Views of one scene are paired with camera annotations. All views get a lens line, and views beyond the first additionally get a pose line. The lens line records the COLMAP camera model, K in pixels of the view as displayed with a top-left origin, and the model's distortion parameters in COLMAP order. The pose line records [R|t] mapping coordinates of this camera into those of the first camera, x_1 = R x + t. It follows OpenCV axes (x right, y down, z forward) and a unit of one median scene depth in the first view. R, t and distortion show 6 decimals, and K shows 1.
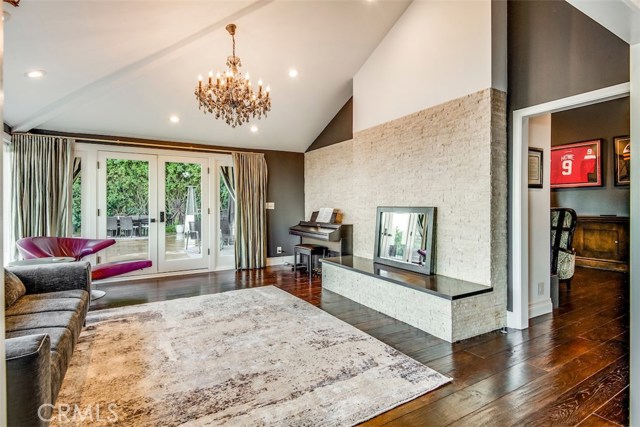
lens RADIAL K [[320.5, 0, 319.4], [0, 320.5, 208.0], [0, 0, 1]] dist [0.015967, -0.007284]
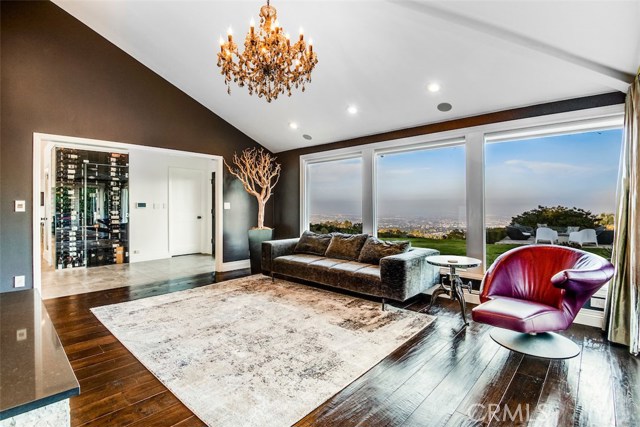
lens RADIAL K [[303.7, 0, 316.2], [0, 303.7, 209.2], [0, 0, 1]] dist [-0.026489, -0.000198]
pose [[-0.959689, -0.000149, -0.281064, -0.177160], [-0.004328, 0.999889, 0.014245, -0.008254], [0.281031, 0.014887, -0.959583, 1.762134]]
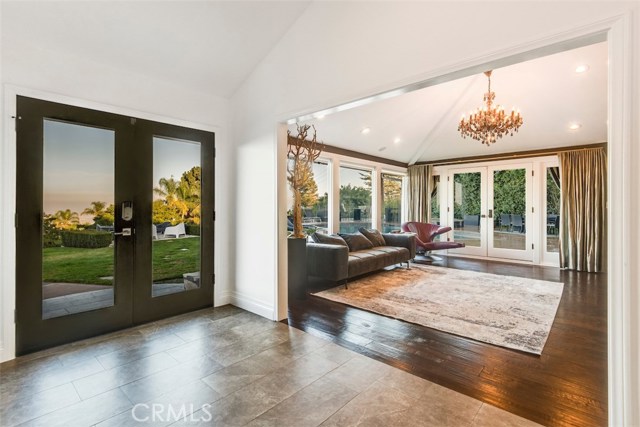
lens RADIAL K [[312.4, 0, 307.6], [0, 312.4, 204.0], [0, 0, 1]] dist [0.001364, -0.003704]
pose [[0.270085, -0.003864, -0.962829, 0.793044], [-0.008244, 0.999946, -0.006325, 0.004488], [0.962801, 0.009646, 0.270039, -0.064543]]
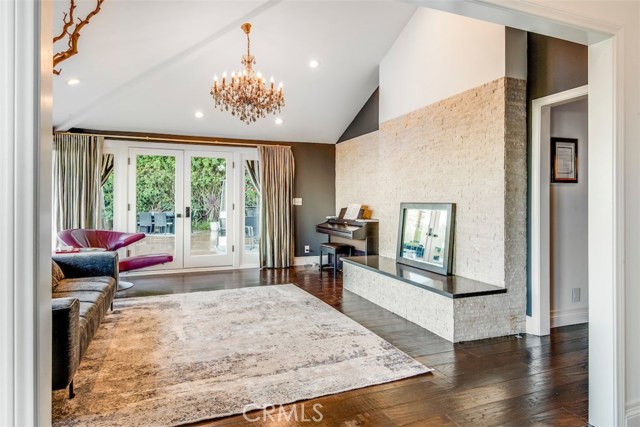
lens RADIAL K [[379.6, 0, 323.1], [0, 379.6, 202.2], [0, 0, 1]] dist [0.016330, 0.003136]
pose [[0.989104, 0.004411, -0.147149, 0.151669], [-0.005423, 0.999964, -0.006480, 0.003586], [0.147115, 0.007207, 0.989093, -0.160311]]
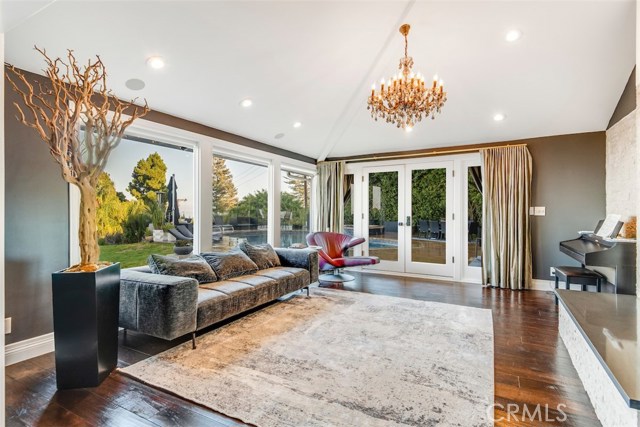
lens RADIAL K [[330.4, 0, 317.0], [0, 330.4, 209.7], [0, 0, 1]] dist [0.030331, -0.004436]
pose [[0.502960, -0.003320, -0.864303, 0.484299], [-0.007596, 0.999937, -0.008261, 0.001408], [0.864276, 0.010720, 0.502903, 0.271732]]
